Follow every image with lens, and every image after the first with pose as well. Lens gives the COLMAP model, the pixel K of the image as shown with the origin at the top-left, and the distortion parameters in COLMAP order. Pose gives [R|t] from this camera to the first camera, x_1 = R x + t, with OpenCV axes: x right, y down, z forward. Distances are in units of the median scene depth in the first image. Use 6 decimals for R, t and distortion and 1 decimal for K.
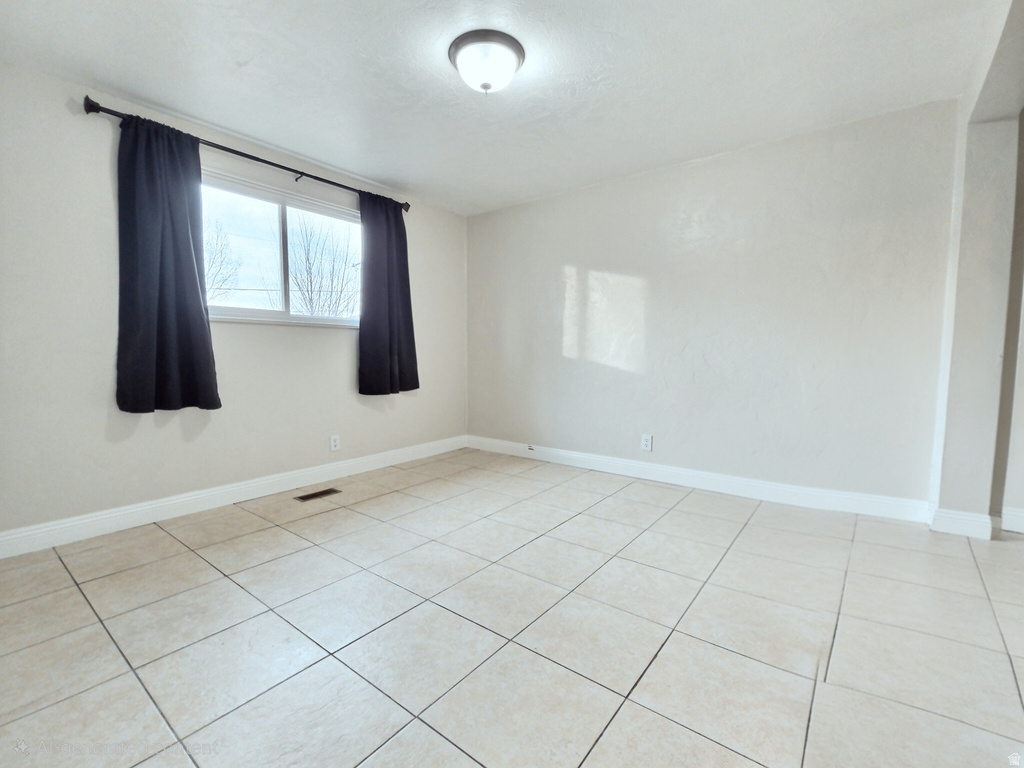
lens RADIAL K [[453.2, 0, 511.8], [0, 453.2, 385.1], [0, 0, 1]] dist [-0.002128, -0.001586]
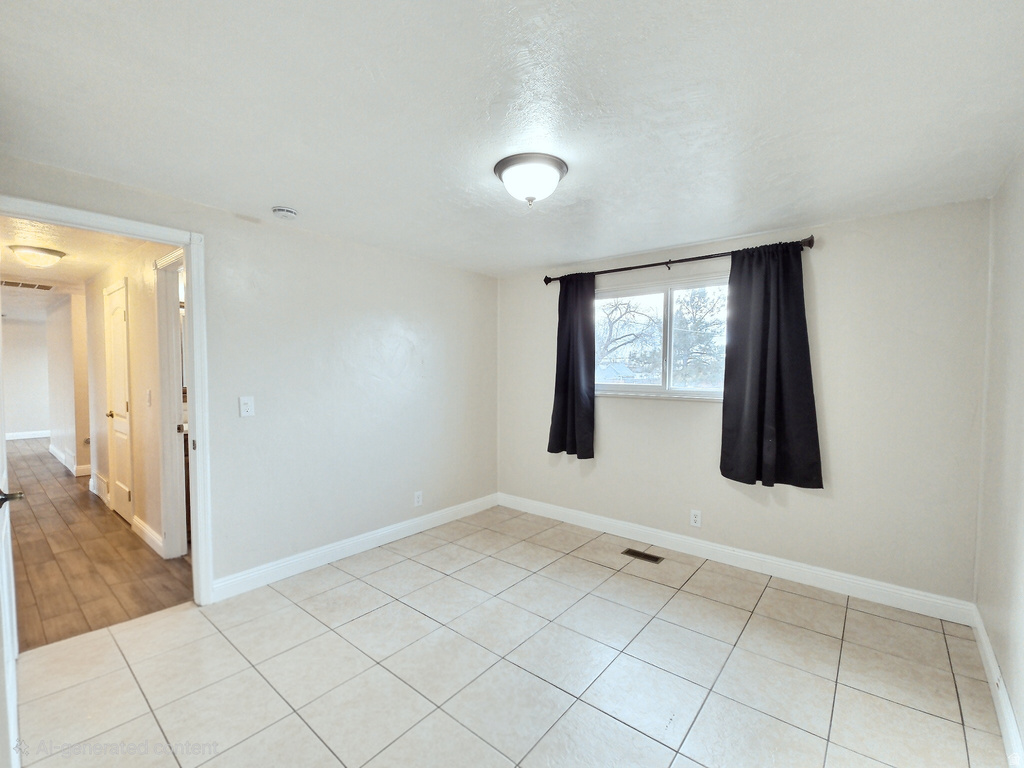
lens RADIAL K [[453.2, 0, 511.4], [0, 453.2, 387.1], [0, 0, 1]] dist [-0.002128, -0.001586]
pose [[-0.034271, 0.034535, -0.998816, 0.761048], [-0.083268, 0.995829, 0.037289, -0.204028], [0.995938, 0.084447, -0.031252, 0.788640]]
